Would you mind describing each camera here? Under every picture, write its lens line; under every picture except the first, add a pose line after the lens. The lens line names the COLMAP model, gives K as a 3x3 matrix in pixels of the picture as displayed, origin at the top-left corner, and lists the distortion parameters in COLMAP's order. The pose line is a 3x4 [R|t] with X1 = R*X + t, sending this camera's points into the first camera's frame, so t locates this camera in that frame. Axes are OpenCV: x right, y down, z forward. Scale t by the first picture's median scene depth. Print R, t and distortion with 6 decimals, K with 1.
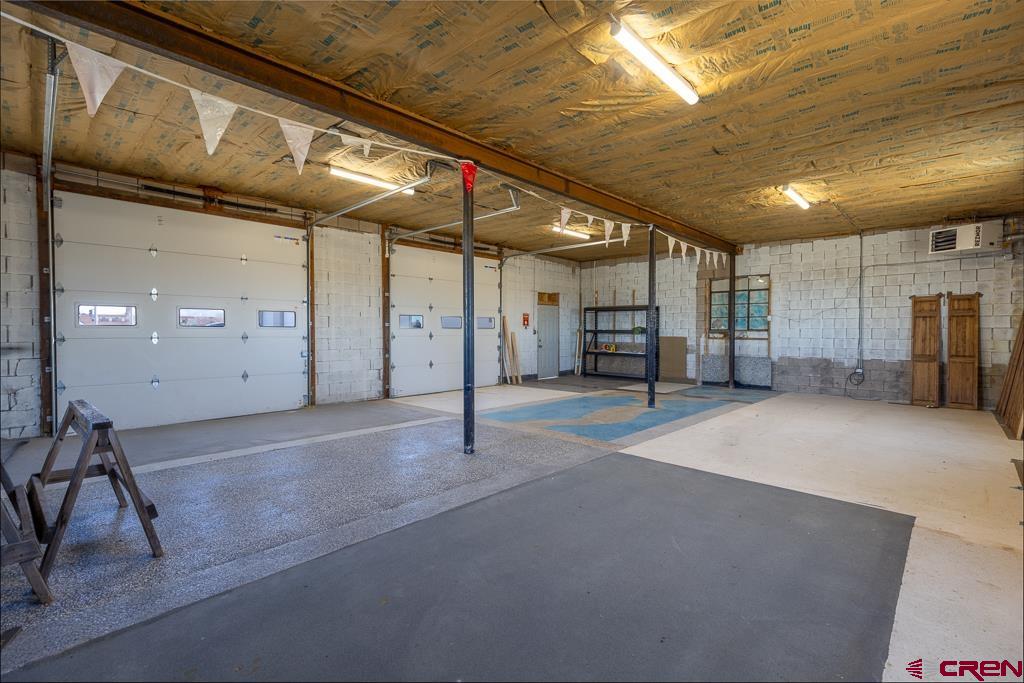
lens RADIAL K [[469.1, 0, 511.6], [0, 469.1, 338.5], [0, 0, 1]] dist [-0.000469, -0.000193]
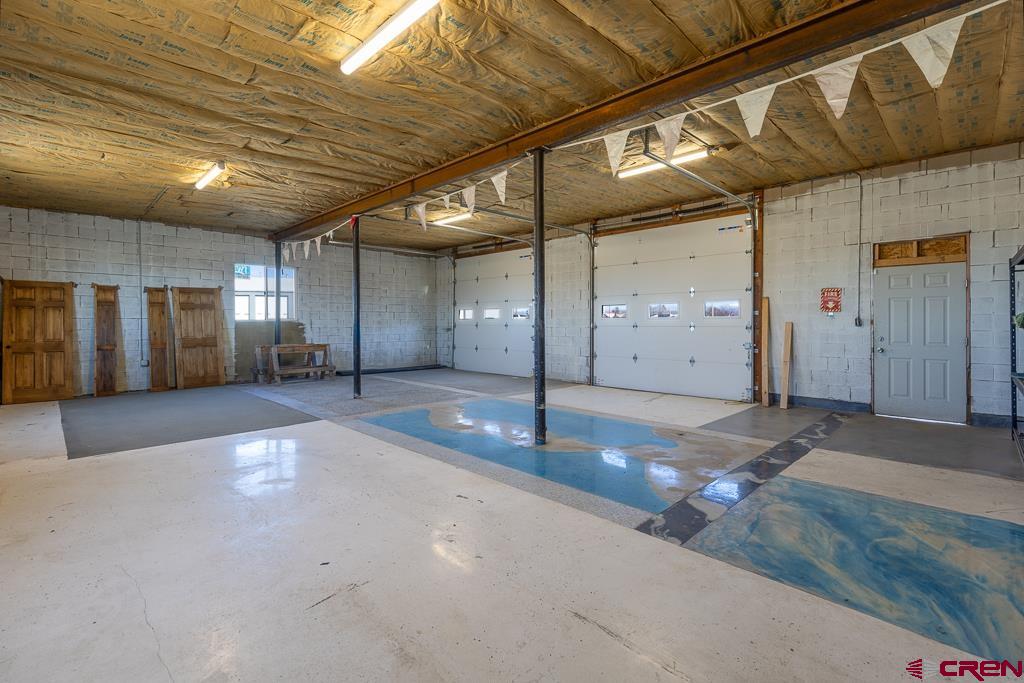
lens RADIAL K [[469.1, 0, 511.2], [0, 469.1, 323.8], [0, 0, 1]] dist [-0.000469, -0.000193]
pose [[-0.039652, 0.003204, -0.999208, 0.678092], [-0.012112, 0.999920, 0.003687, -0.010022], [0.999140, 0.012248, -0.039610, 0.730555]]
